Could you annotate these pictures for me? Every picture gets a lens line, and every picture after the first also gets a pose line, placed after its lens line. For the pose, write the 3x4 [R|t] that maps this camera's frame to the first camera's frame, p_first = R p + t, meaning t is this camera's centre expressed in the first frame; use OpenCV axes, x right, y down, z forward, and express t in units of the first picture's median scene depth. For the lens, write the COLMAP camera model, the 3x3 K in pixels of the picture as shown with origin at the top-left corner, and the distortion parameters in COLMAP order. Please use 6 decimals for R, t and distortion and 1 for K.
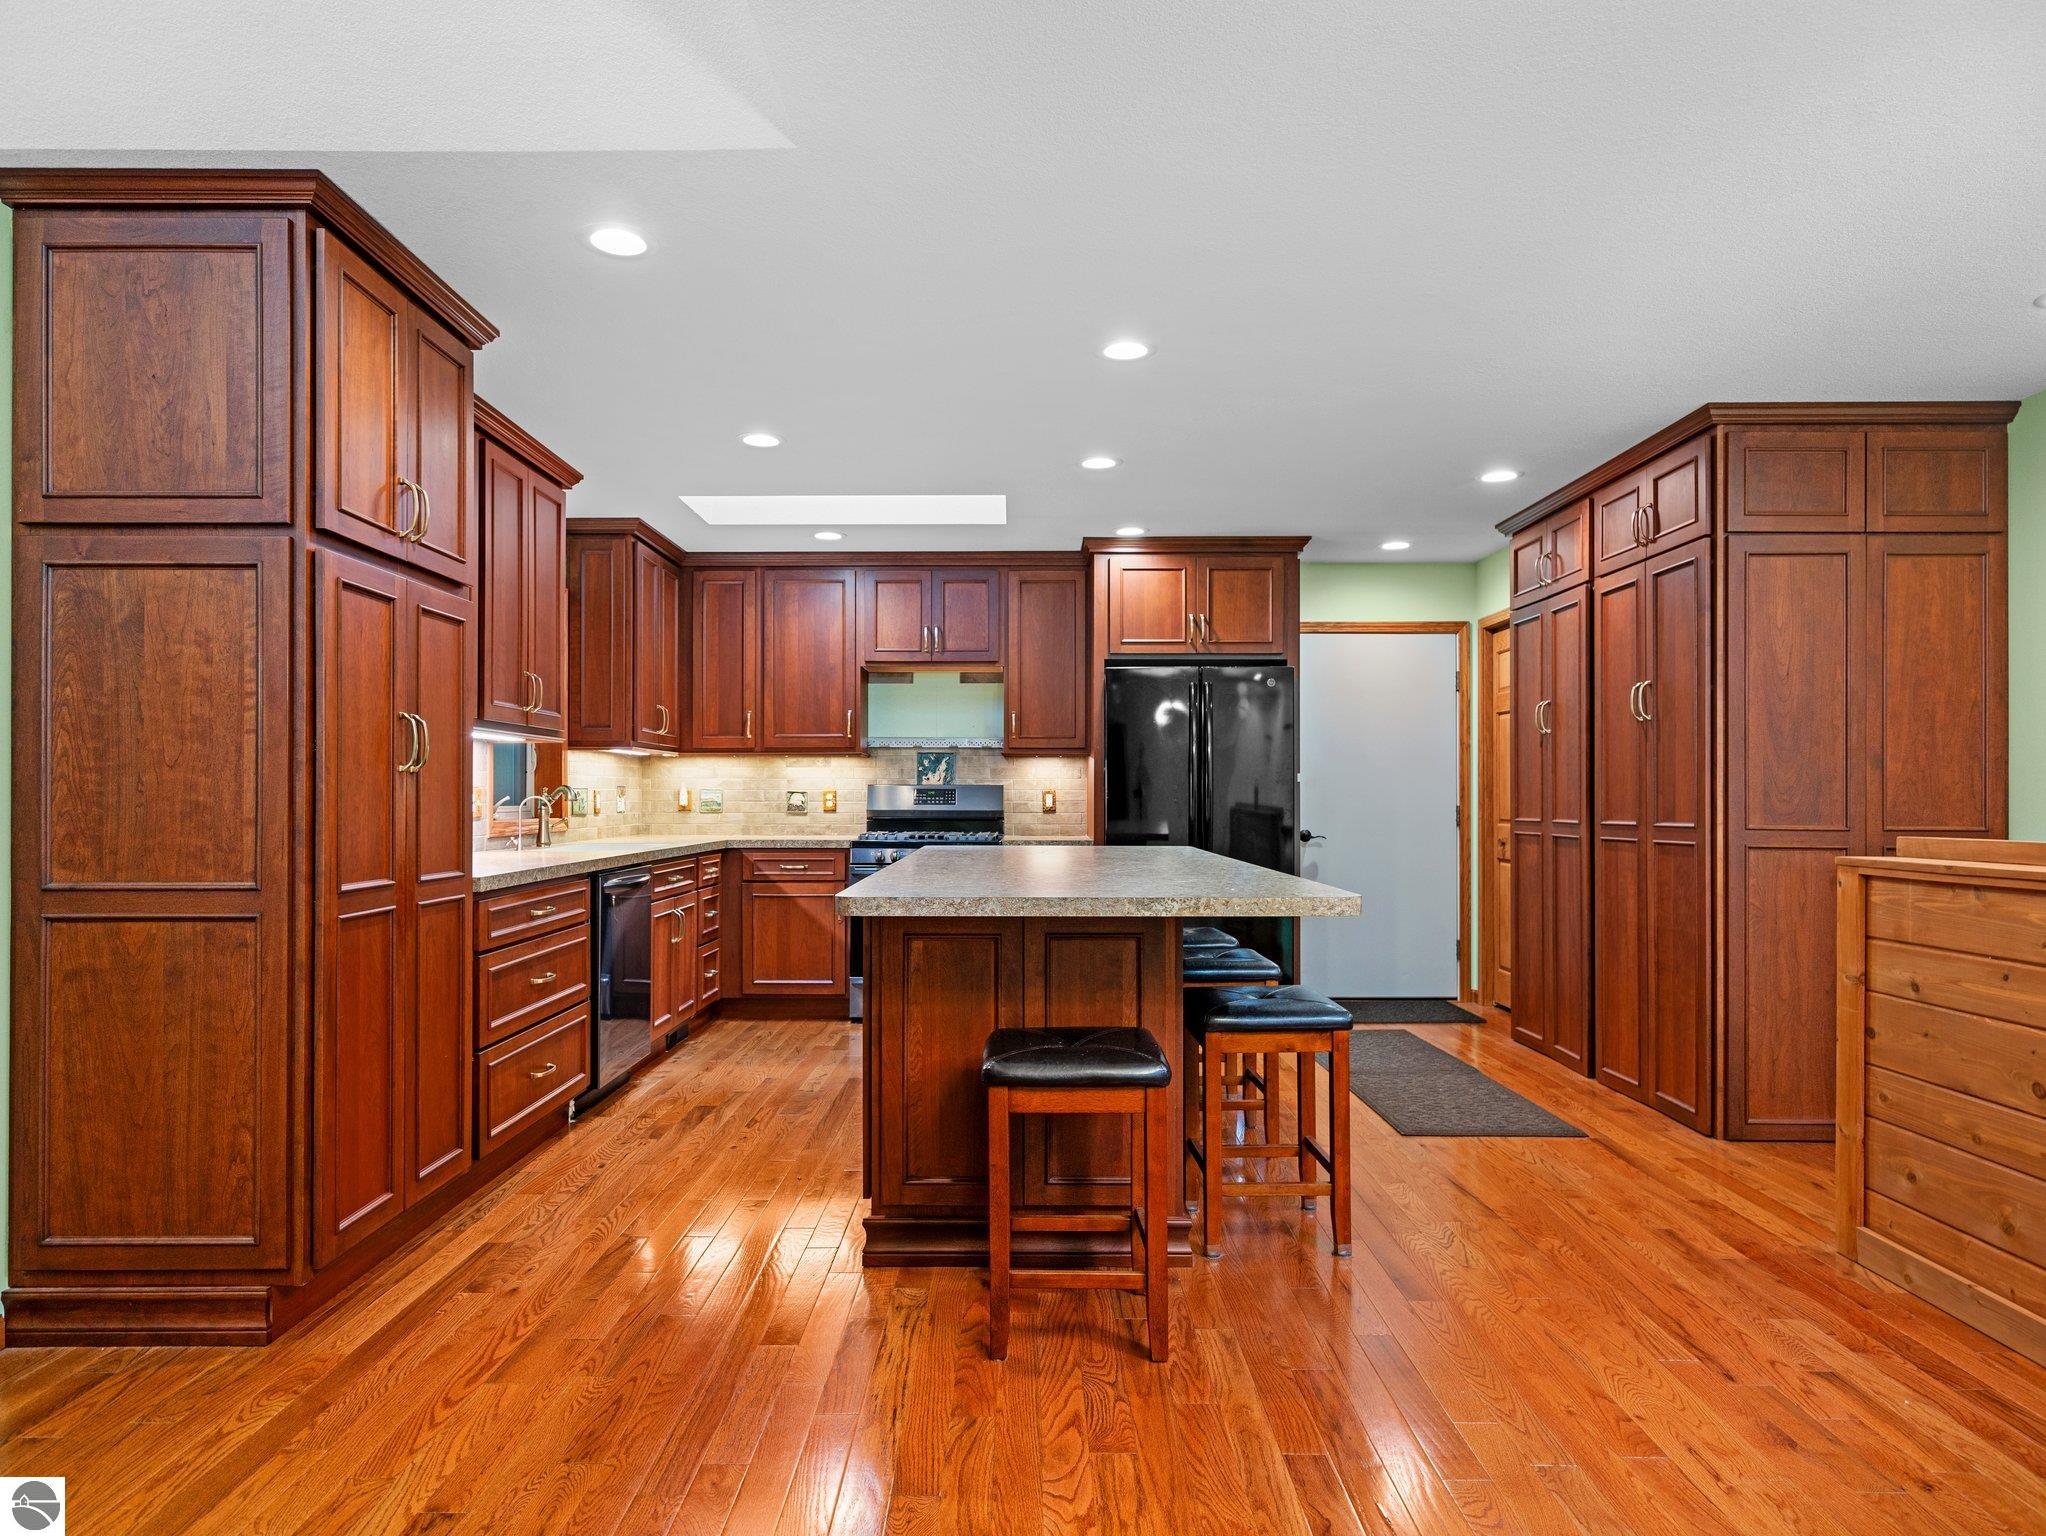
lens RADIAL K [[1202.6, 0, 1010.3], [0, 1202.6, 792.8], [0, 0, 1]] dist [-0.002458, 0.001750]
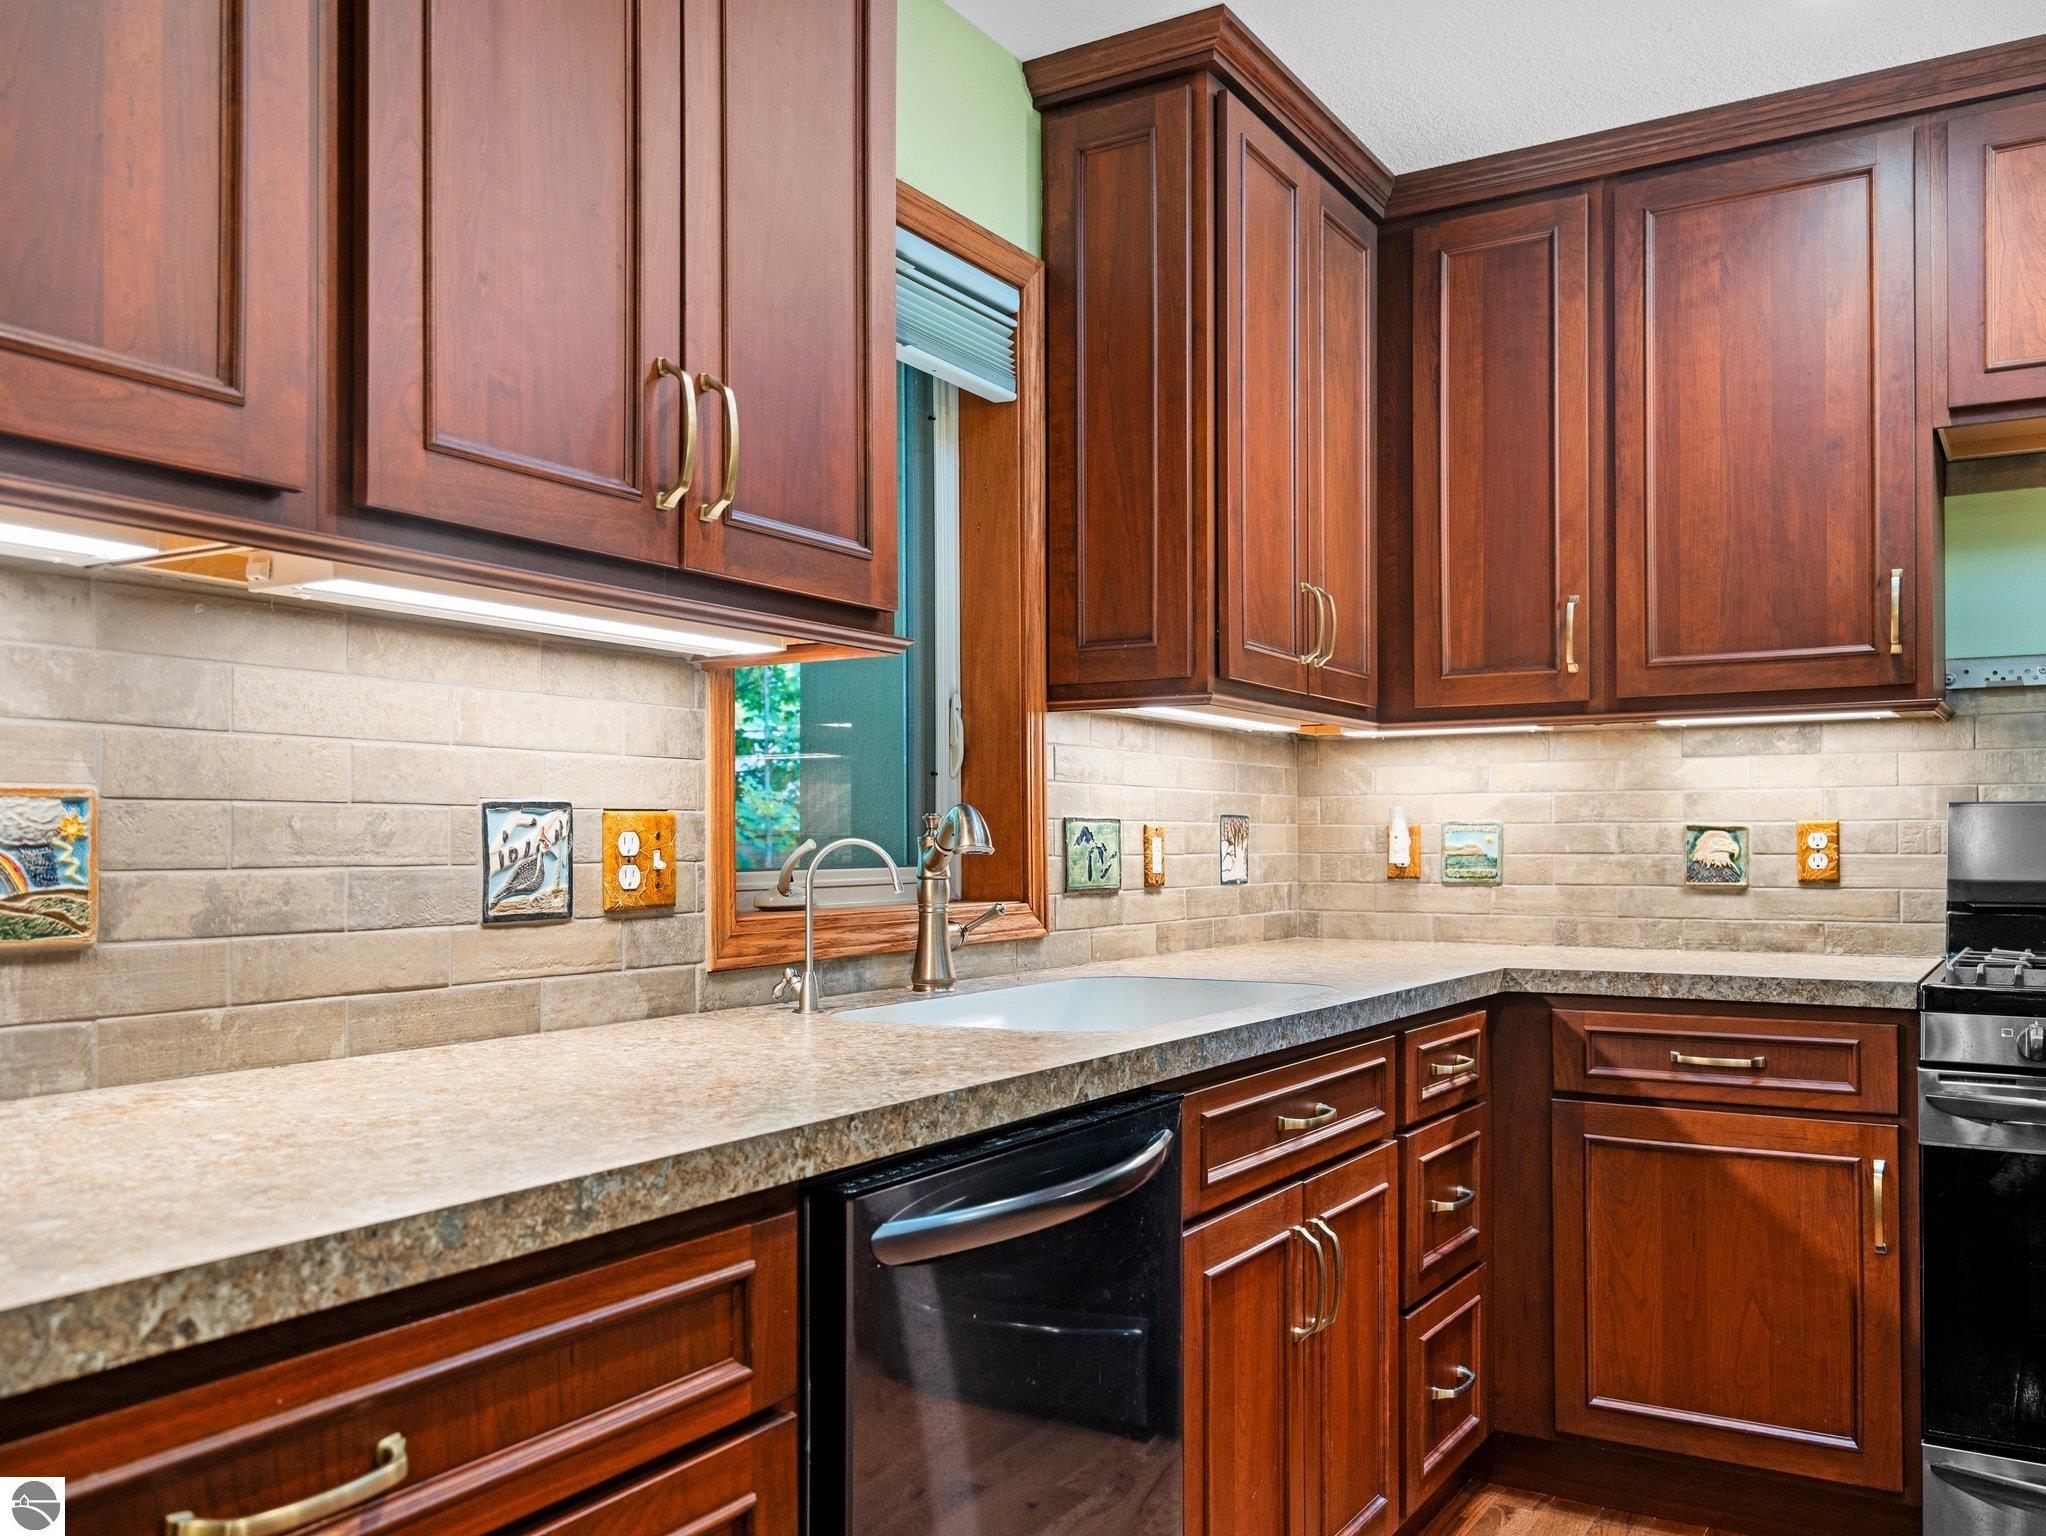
lens RADIAL K [[1698.6, 0, 1014.4], [0, 1698.6, 830.8], [0, 0, 1]] dist [0.008123, 0.000054]
pose [[0.856782, -0.007694, -0.515622, -0.146547], [0.004569, 0.999963, -0.007330, 0.004559], [0.515659, 0.003925, 0.856785, 0.711986]]
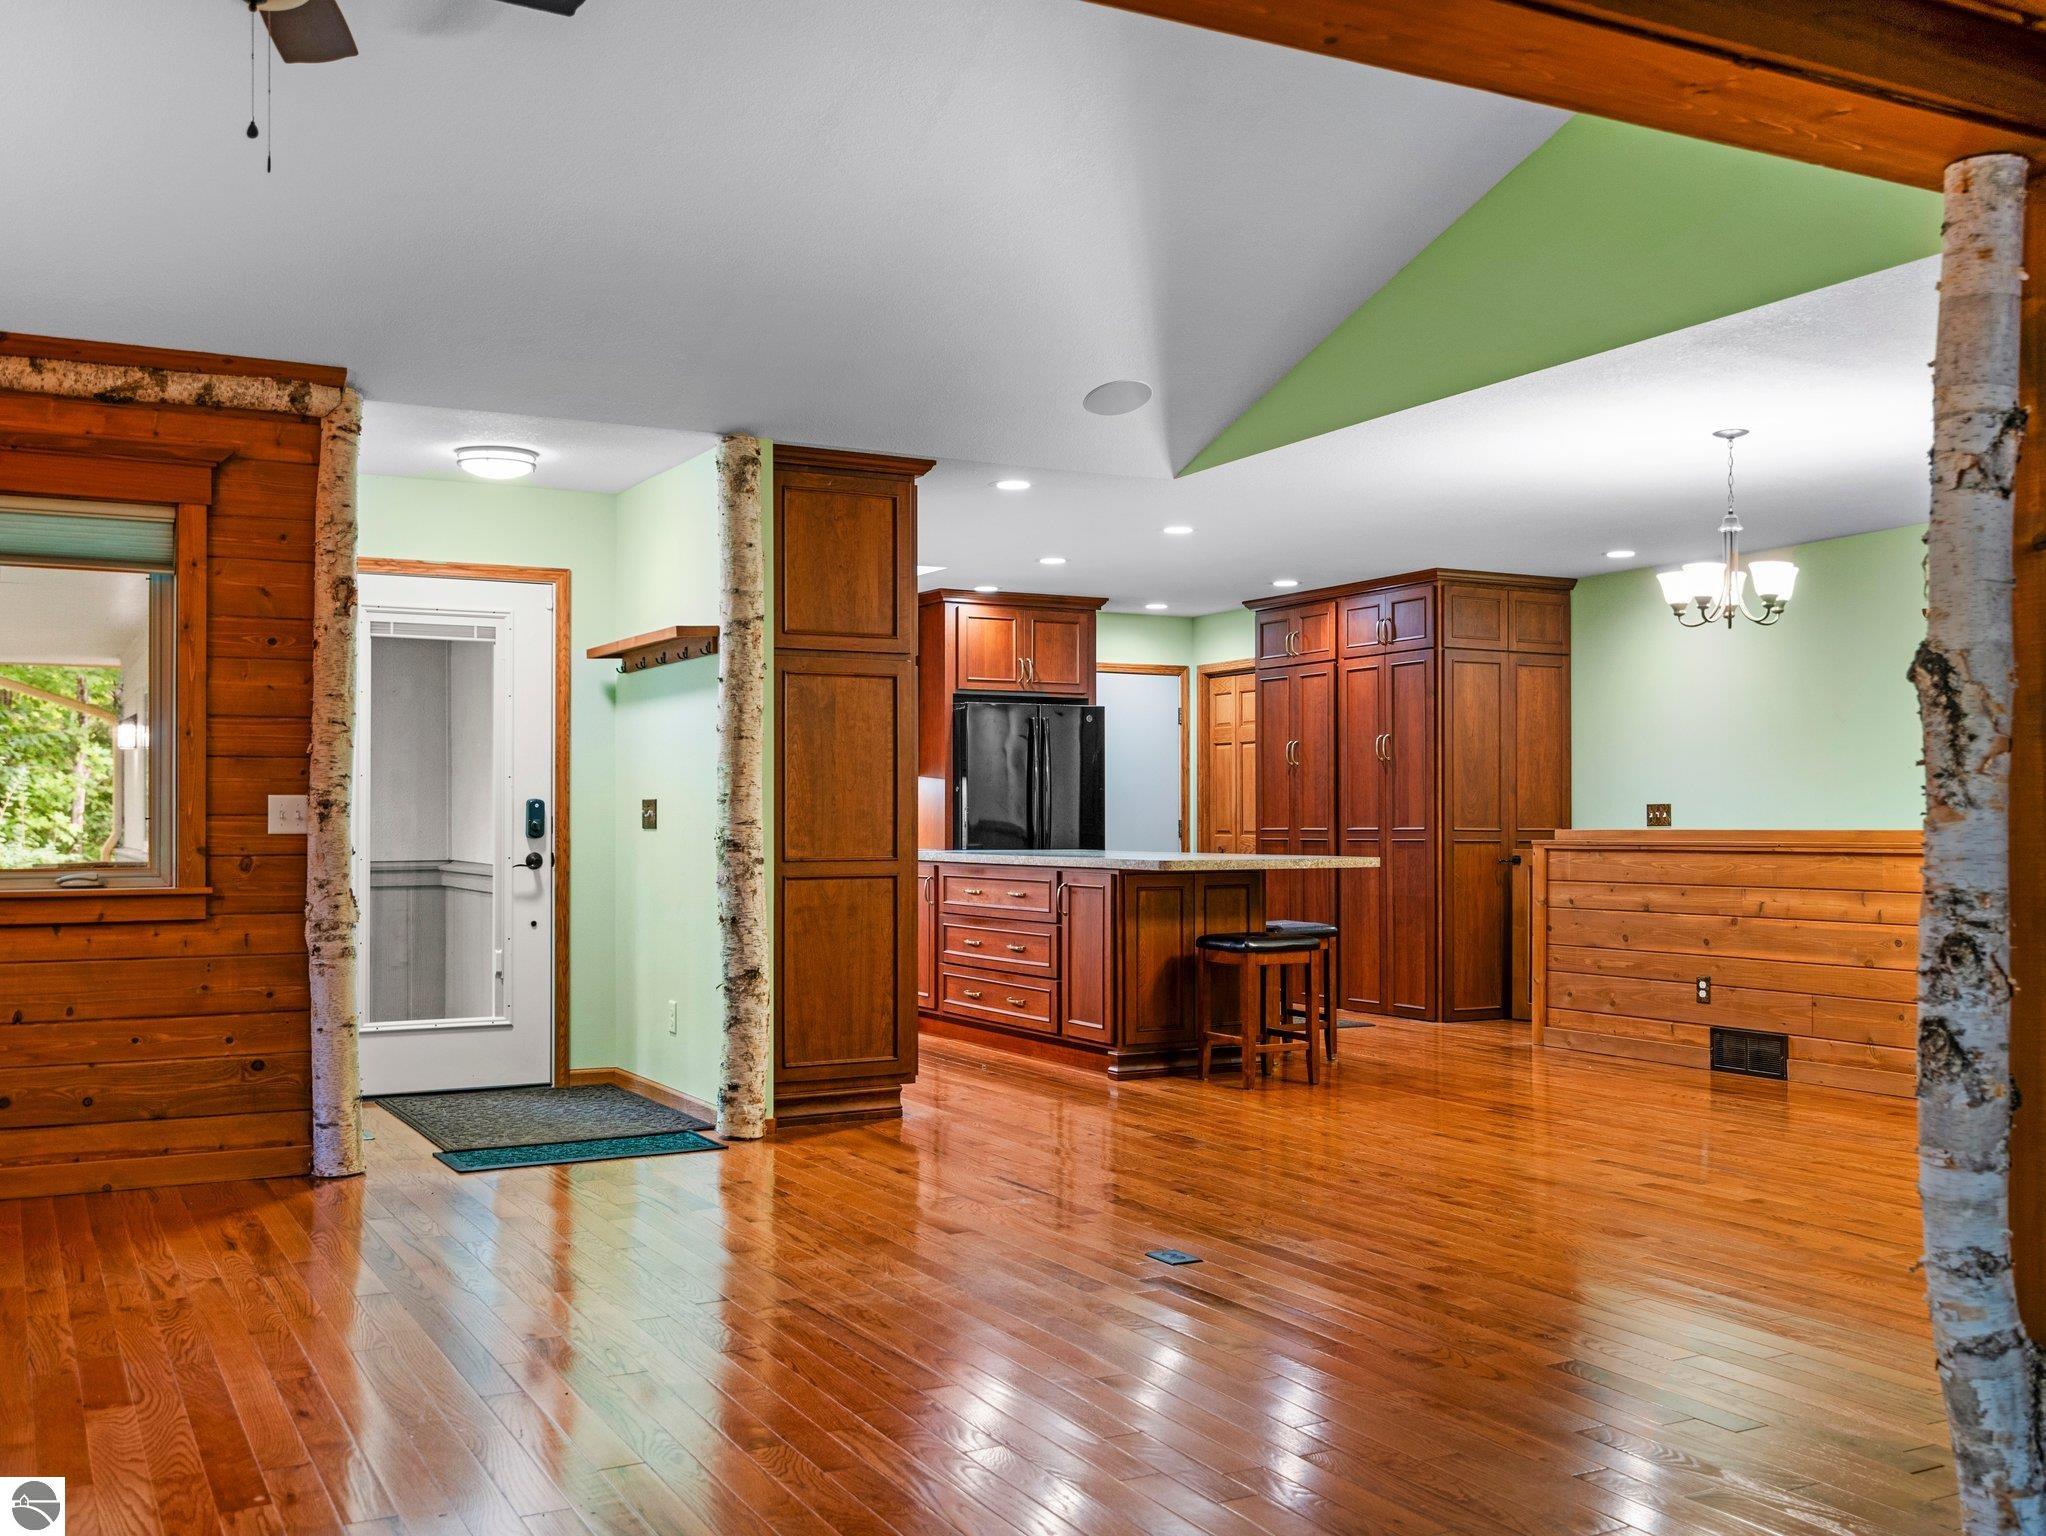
lens RADIAL K [[1910.6, 0, 1016.3], [0, 1910.6, 802.5], [0, 0, 1]] dist [0.003310, 0.000967]
pose [[0.875307, 0.002669, 0.483560, -1.035317], [0.000332, 0.999981, -0.006120, 0.007427], [-0.483567, 0.005518, 0.875290, -0.875785]]
